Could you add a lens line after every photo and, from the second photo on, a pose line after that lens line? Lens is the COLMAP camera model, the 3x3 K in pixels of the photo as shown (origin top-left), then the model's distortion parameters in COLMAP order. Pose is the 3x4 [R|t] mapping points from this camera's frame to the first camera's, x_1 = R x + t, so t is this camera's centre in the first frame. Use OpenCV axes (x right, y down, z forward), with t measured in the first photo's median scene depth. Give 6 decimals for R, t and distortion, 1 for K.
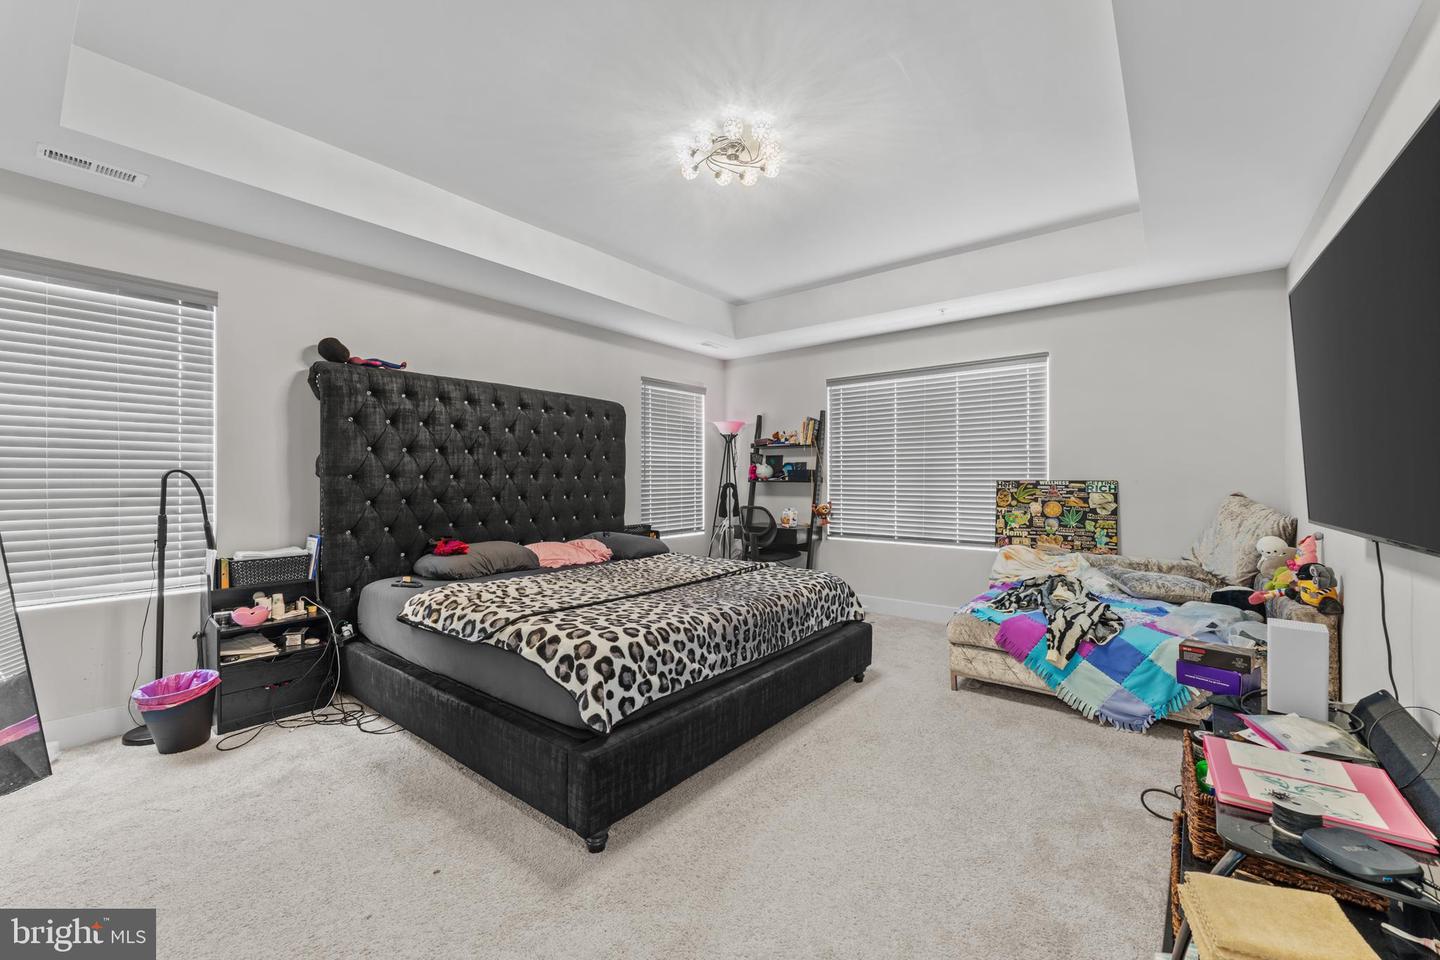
lens RADIAL K [[575.7, 0, 720.0], [0, 575.7, 480.0], [0, 0, 1]] dist [0.001106, -0.000068]
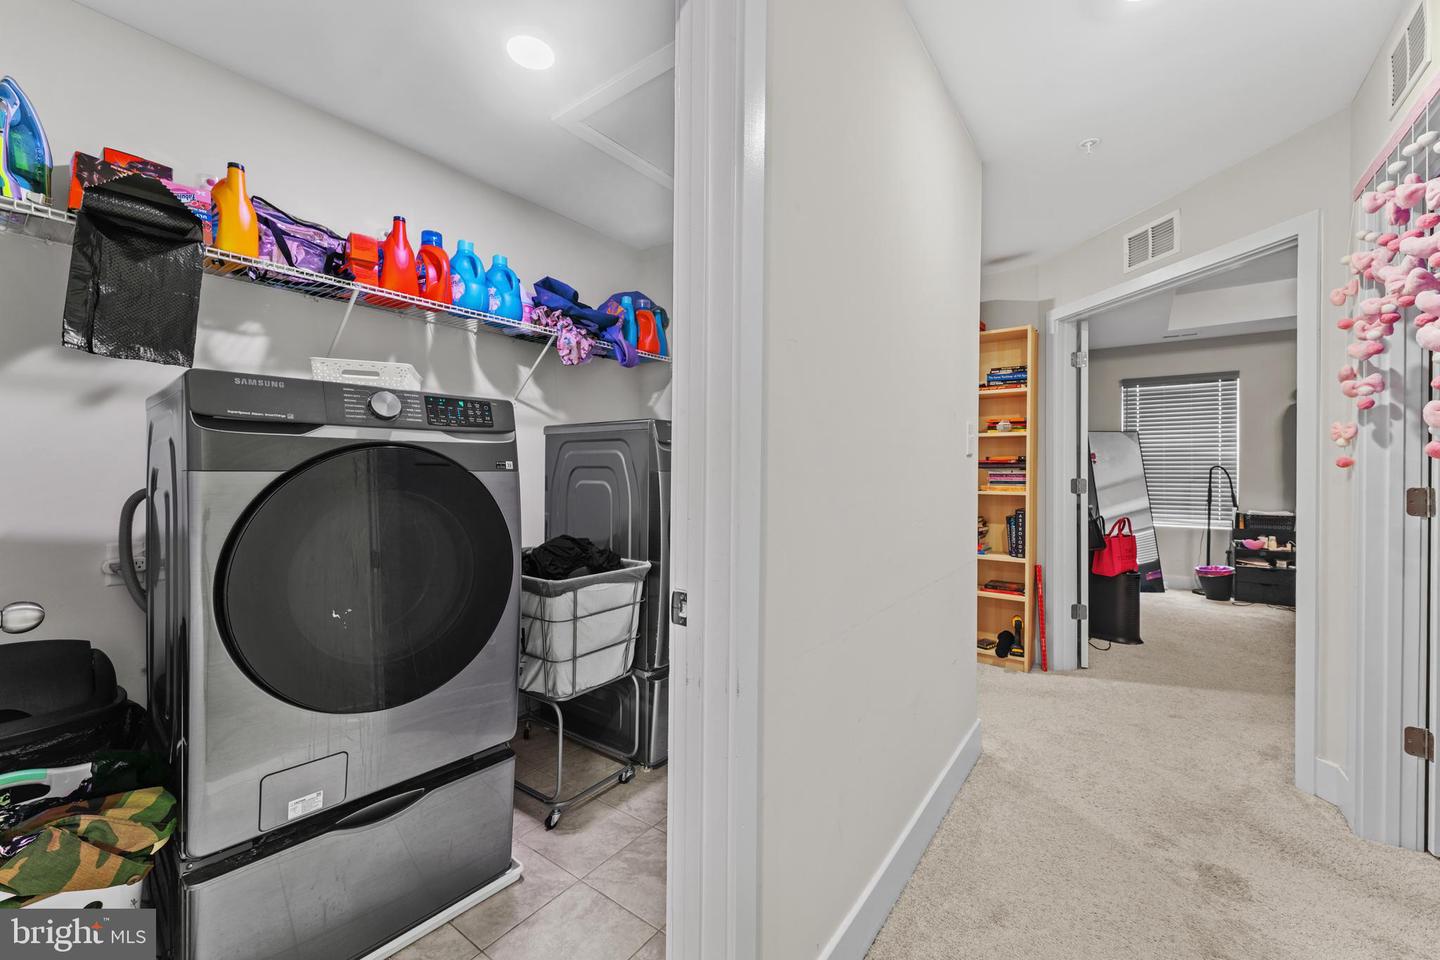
lens RADIAL K [[570.5, 0, 715.5], [0, 570.5, 473.0], [0, 0, 1]] dist [-0.000077, -0.000302]
pose [[0.038223, 0.003151, -0.999264, 0.850611], [0.000978, 0.999994, 0.003191, -0.001111], [0.999269, -0.001099, 0.038220, -0.715803]]
